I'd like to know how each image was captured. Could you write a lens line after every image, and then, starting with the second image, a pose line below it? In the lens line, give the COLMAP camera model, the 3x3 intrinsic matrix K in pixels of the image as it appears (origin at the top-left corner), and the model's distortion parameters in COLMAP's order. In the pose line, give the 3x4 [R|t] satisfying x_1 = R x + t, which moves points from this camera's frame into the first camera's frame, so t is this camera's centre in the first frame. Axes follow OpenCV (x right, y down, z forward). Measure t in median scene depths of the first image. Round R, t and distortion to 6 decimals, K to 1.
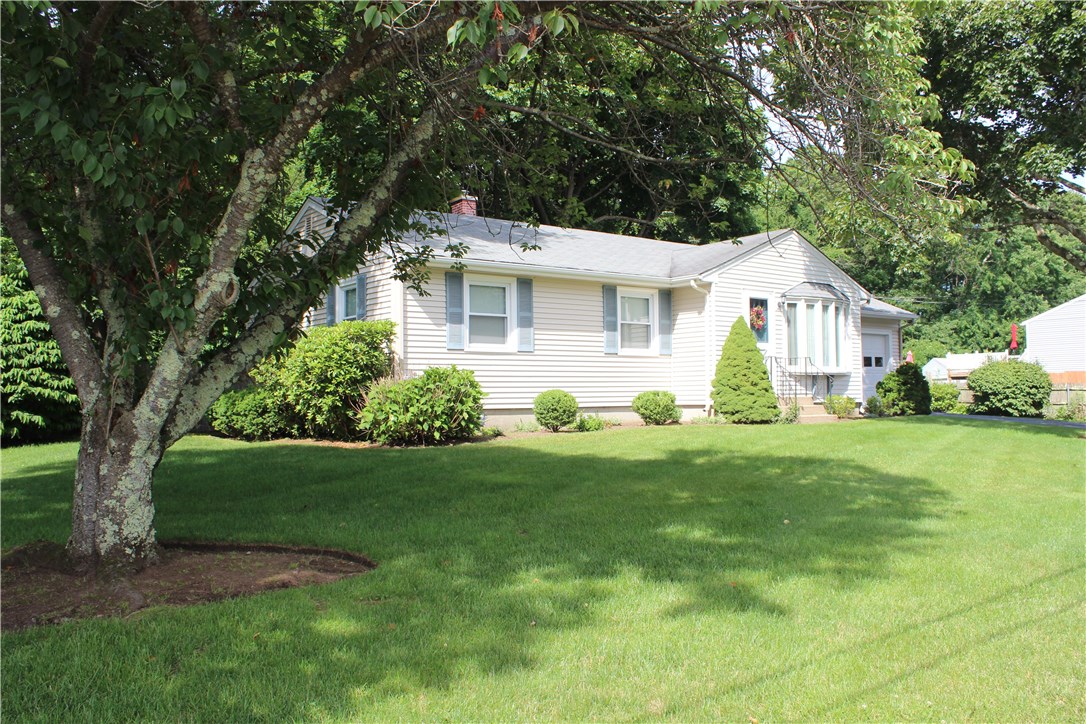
lens RADIAL K [[896.8, 0, 543.0], [0, 896.8, 362.0], [0, 0, 1]] dist [-0.191518, 0.195936]
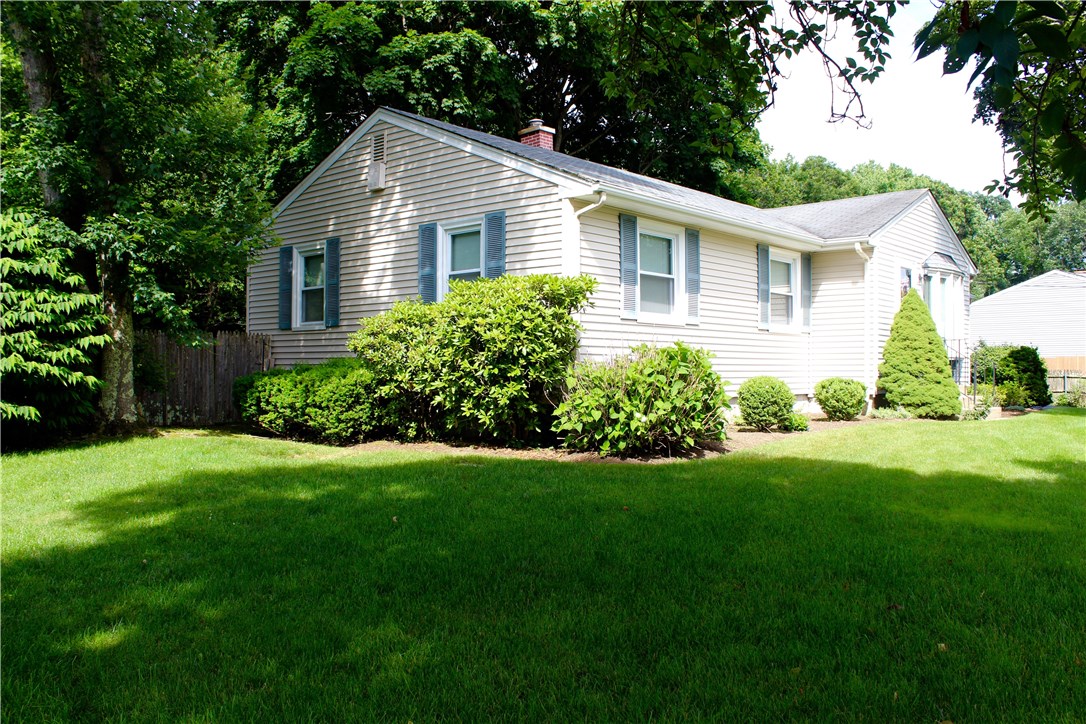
lens RADIAL K [[921.4, 0, 540.5], [0, 921.4, 322.2], [0, 0, 1]] dist [-0.140320, -0.000637]
pose [[0.981592, 0.025299, 0.189305, -0.291818], [-0.022139, 0.999578, -0.018793, 0.003711], [-0.189701, 0.014256, 0.981738, 0.250609]]
